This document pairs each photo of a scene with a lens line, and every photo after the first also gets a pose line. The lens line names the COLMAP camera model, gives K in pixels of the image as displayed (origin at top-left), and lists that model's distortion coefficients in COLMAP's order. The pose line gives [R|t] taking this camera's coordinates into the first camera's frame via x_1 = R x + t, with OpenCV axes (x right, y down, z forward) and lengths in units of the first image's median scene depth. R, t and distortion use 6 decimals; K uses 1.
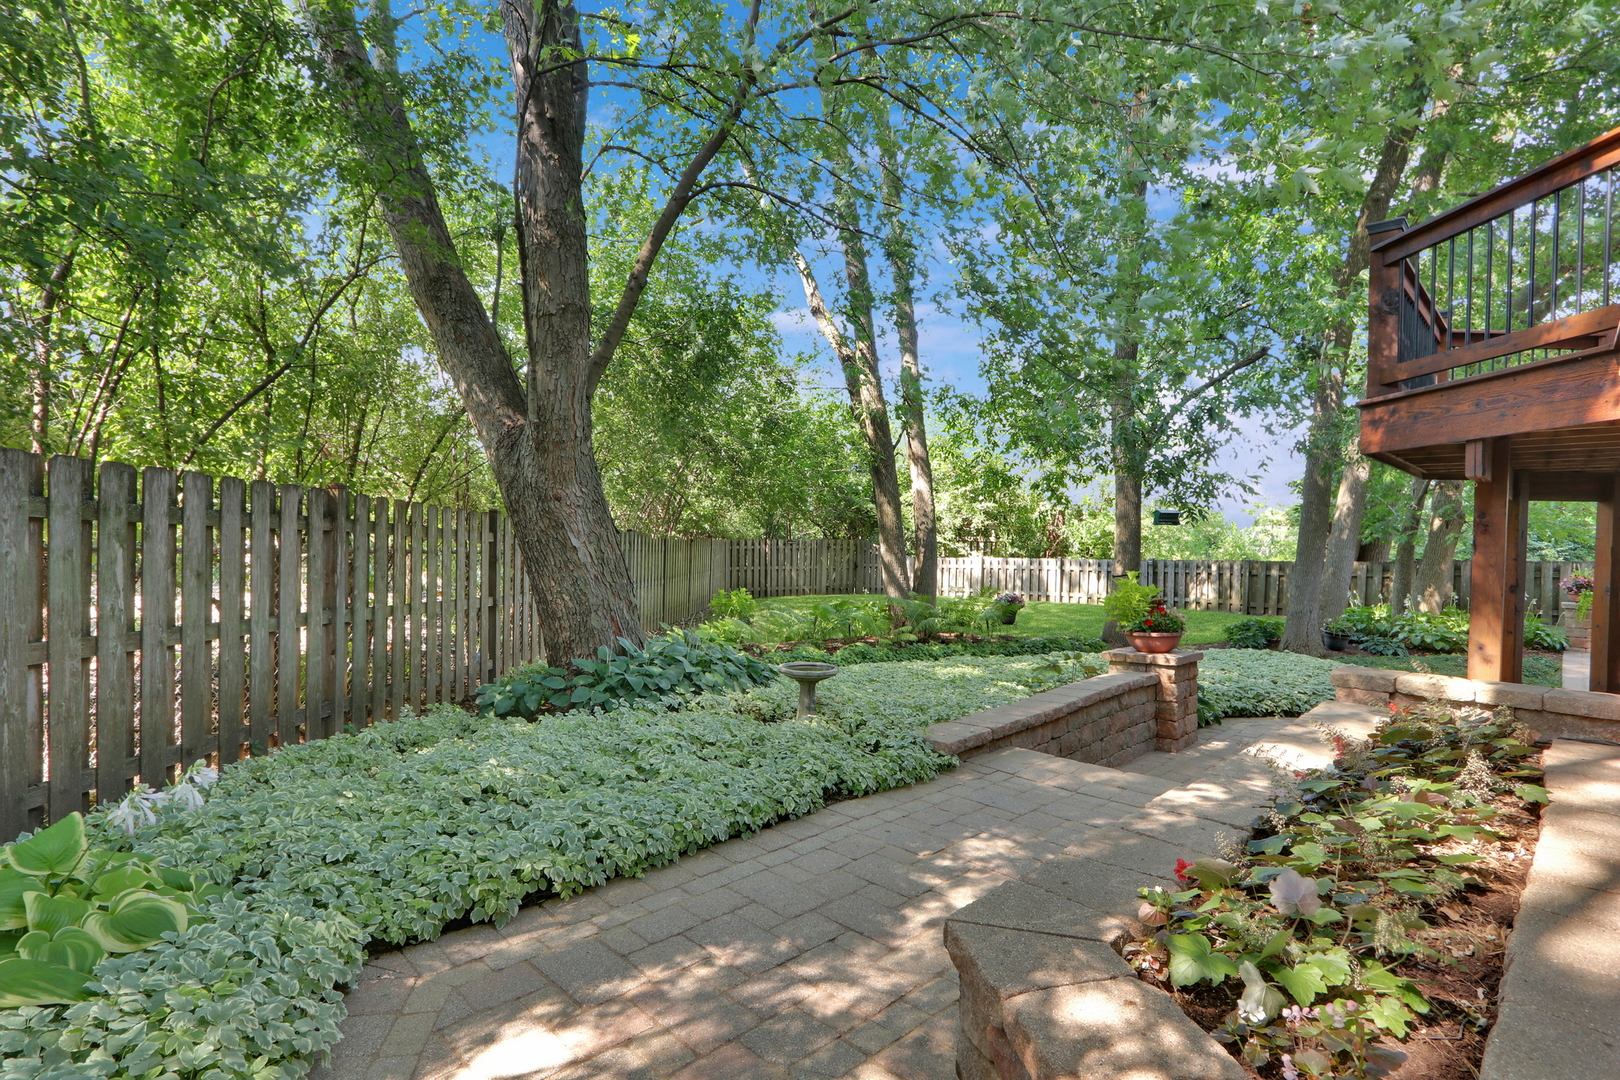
lens RADIAL K [[786.8, 0, 804.0], [0, 786.8, 549.4], [0, 0, 1]] dist [-0.010228, 0.000132]
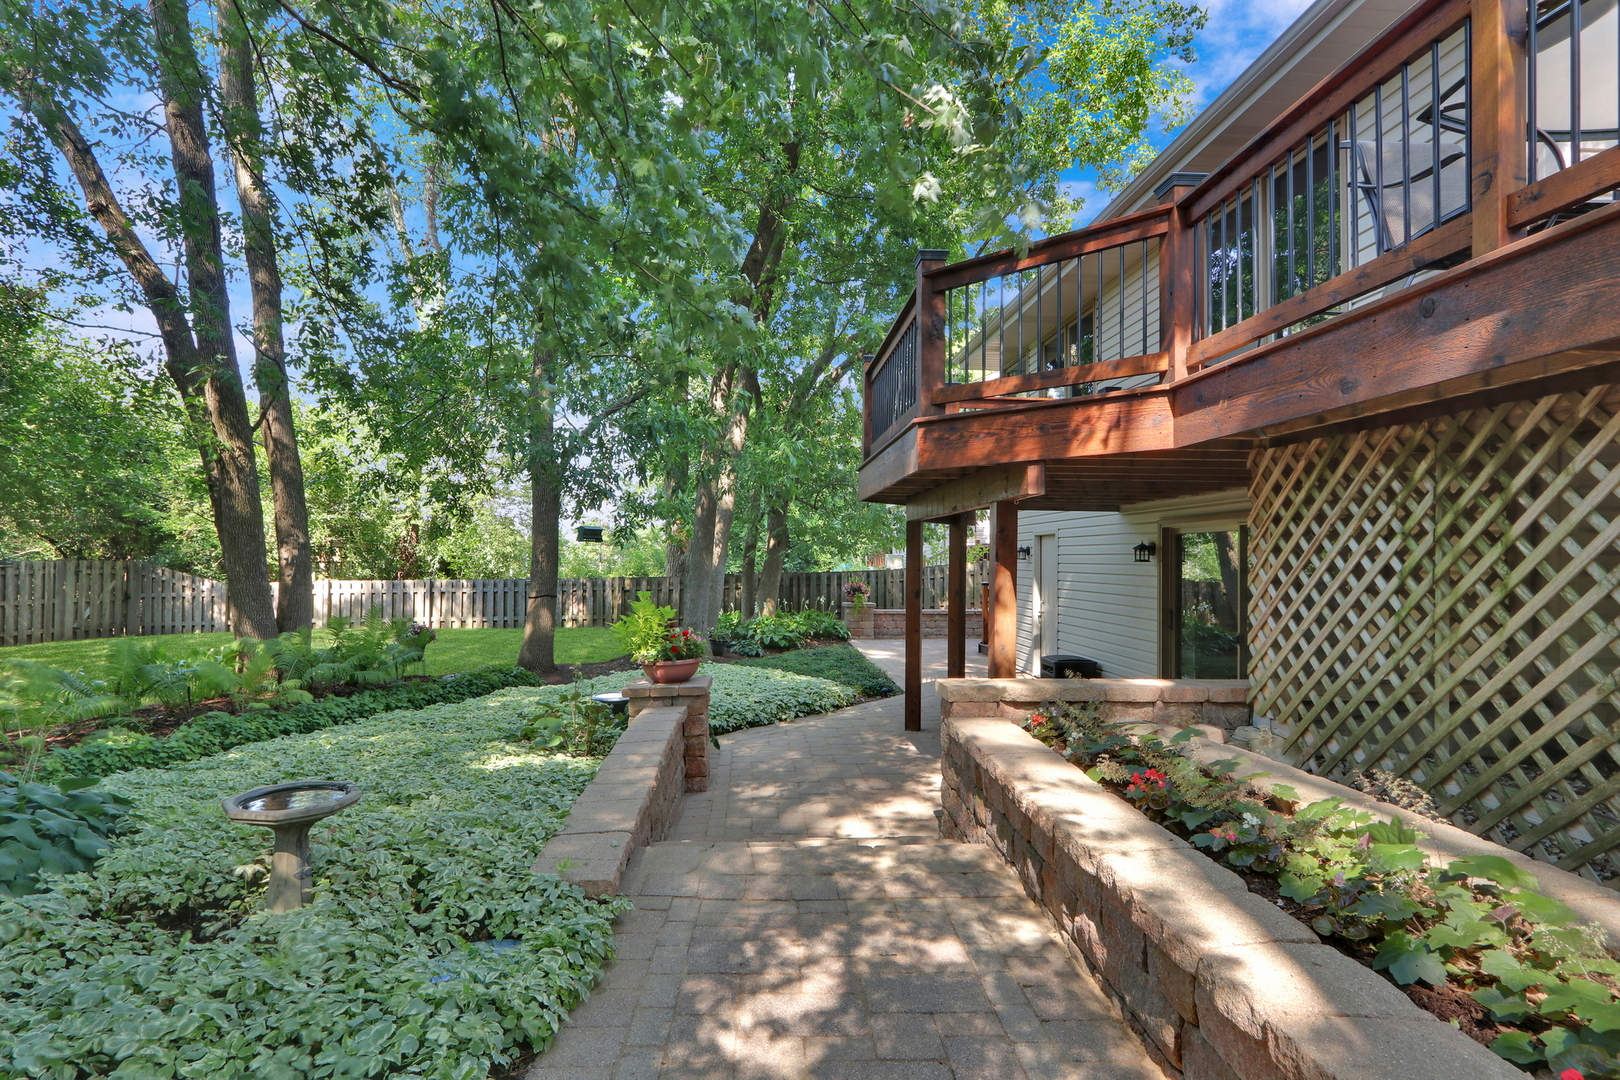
lens RADIAL K [[786.8, 0, 804.0], [0, 786.8, 549.4], [0, 0, 1]] dist [-0.010228, 0.000132]
pose [[0.678574, 0.005514, 0.734511, -0.061535], [0.013931, 0.999695, -0.020375, 0.002590], [-0.734400, 0.024059, 0.678291, 0.133201]]
